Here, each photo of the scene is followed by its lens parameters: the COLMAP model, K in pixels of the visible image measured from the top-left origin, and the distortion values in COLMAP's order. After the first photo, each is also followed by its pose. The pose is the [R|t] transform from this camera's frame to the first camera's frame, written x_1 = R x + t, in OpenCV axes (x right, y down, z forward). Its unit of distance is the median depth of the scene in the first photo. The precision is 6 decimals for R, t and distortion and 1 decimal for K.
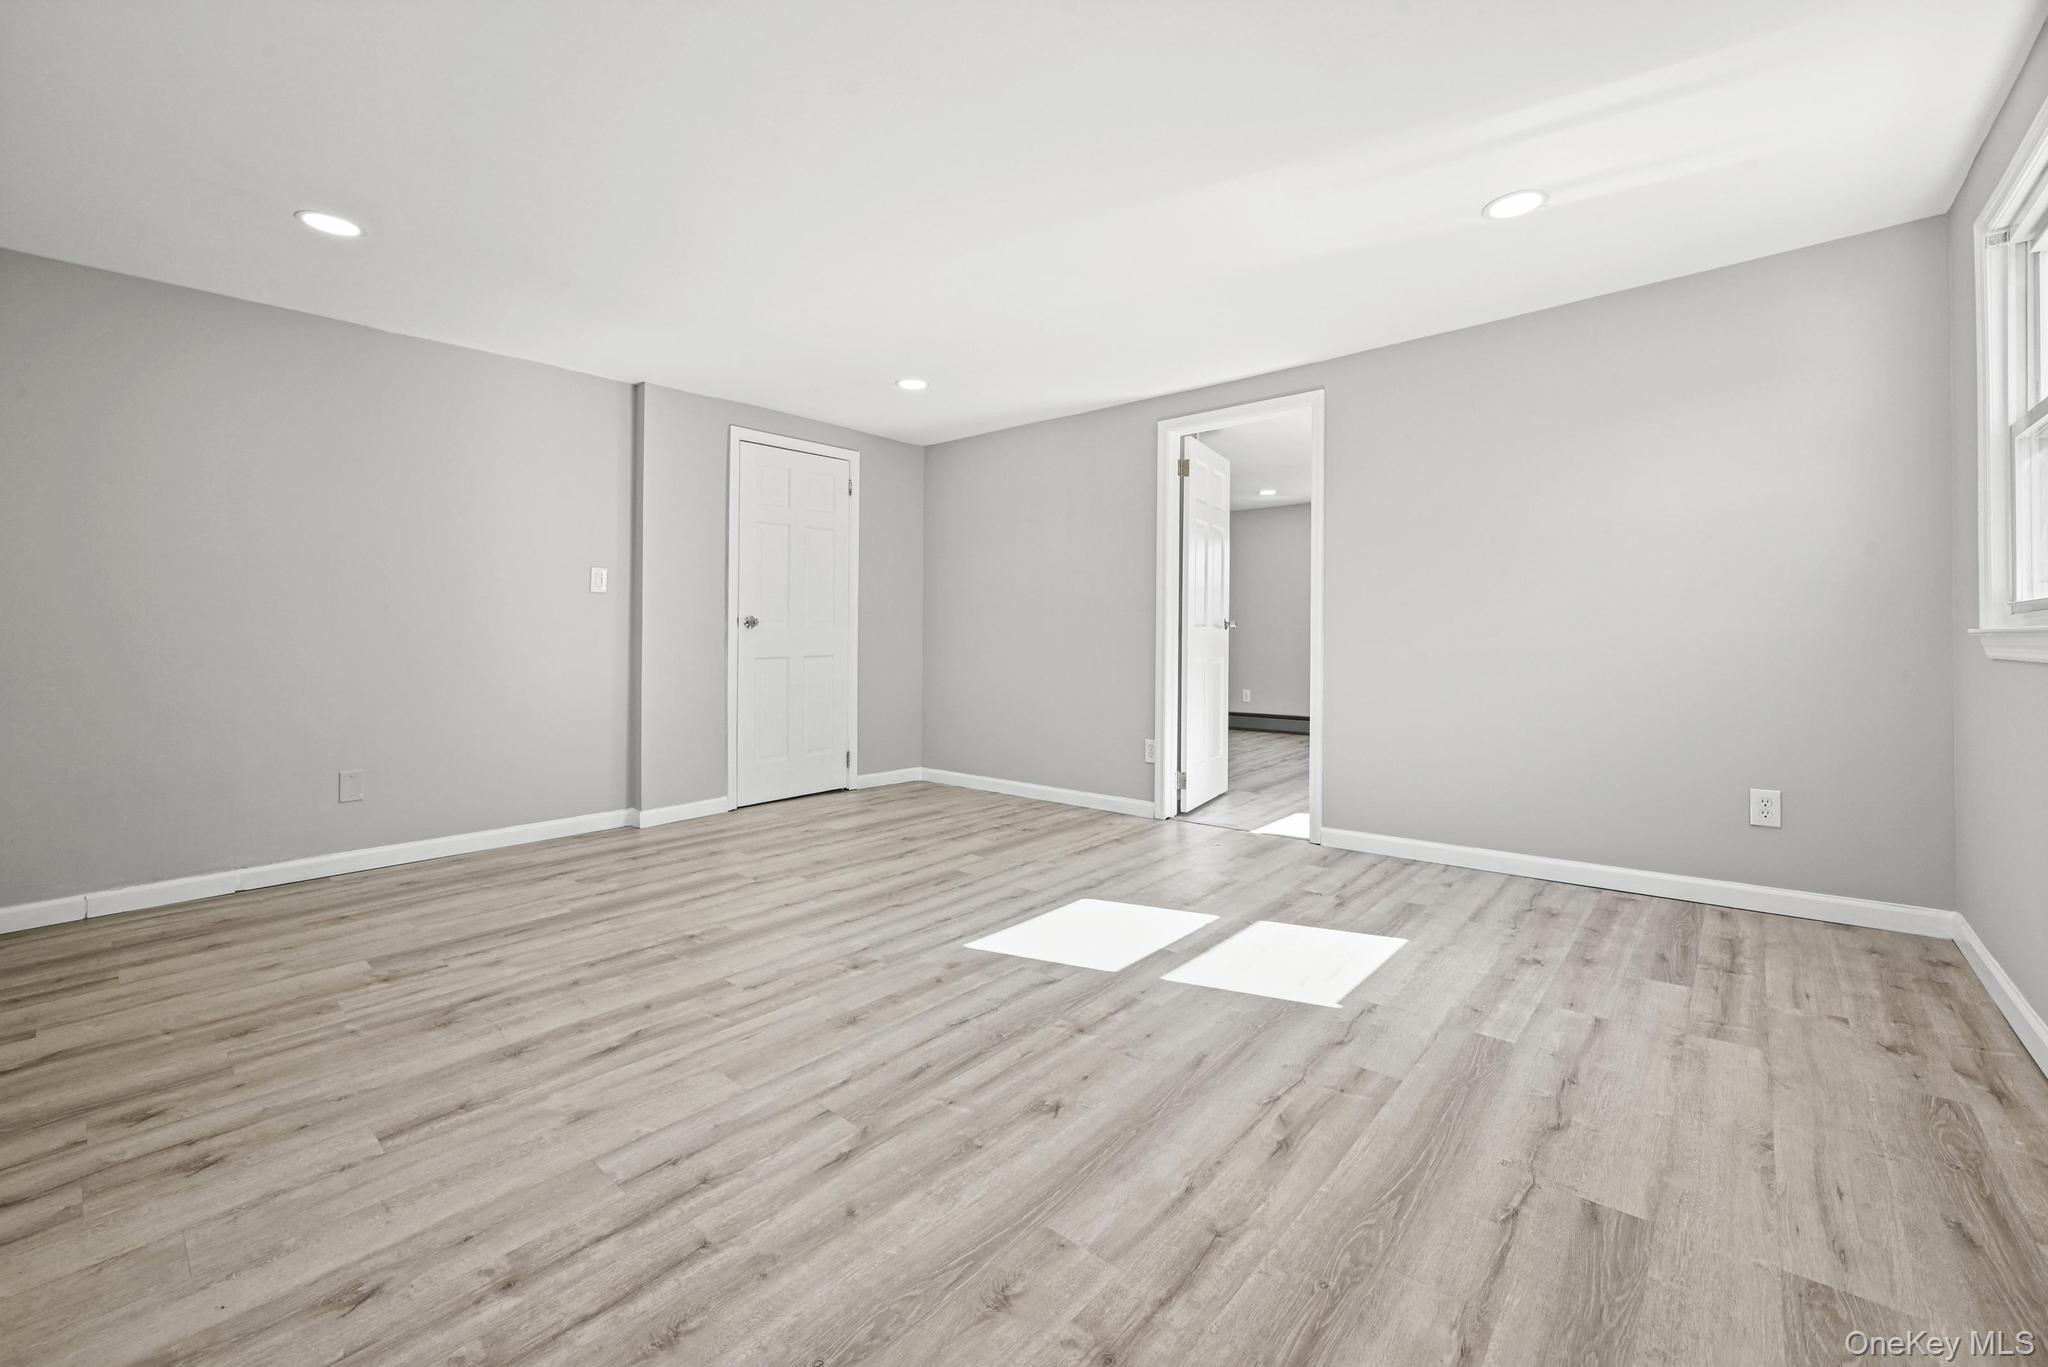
lens RADIAL K [[828.4, 0, 1030.9], [0, 828.4, 648.7], [0, 0, 1]] dist [-0.002073, 0.000098]
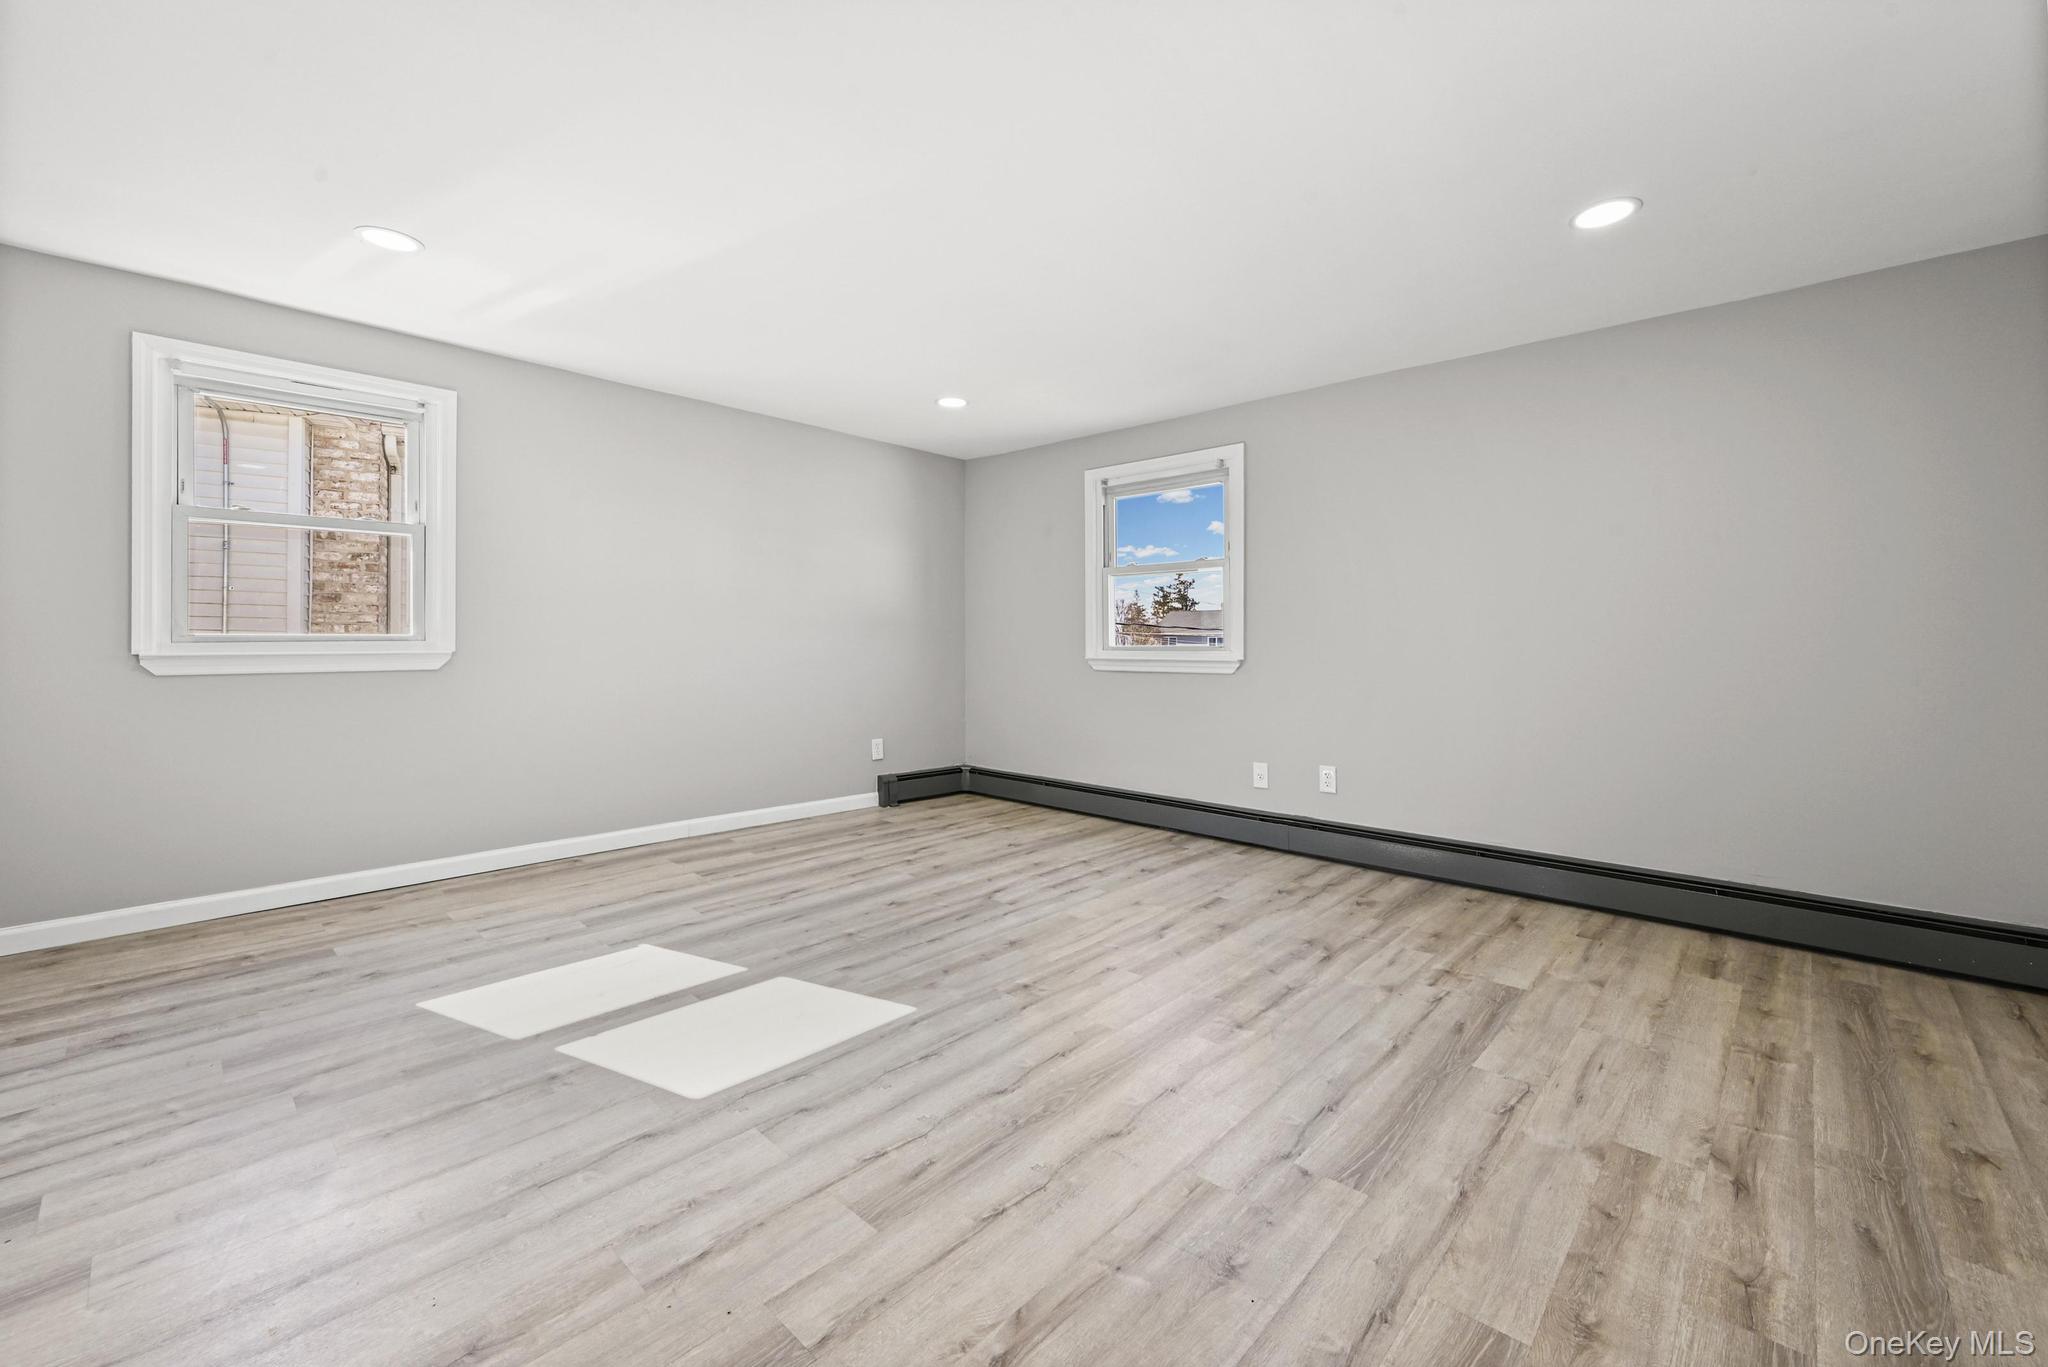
lens RADIAL K [[828.4, 0, 1010.1], [0, 828.4, 629.8], [0, 0, 1]] dist [-0.002073, 0.000098]
pose [[-0.997240, 0.003028, 0.074180, -0.300708], [0.002907, 0.999994, -0.001738, -0.054603], [-0.074185, -0.001517, -0.997243, 2.251091]]
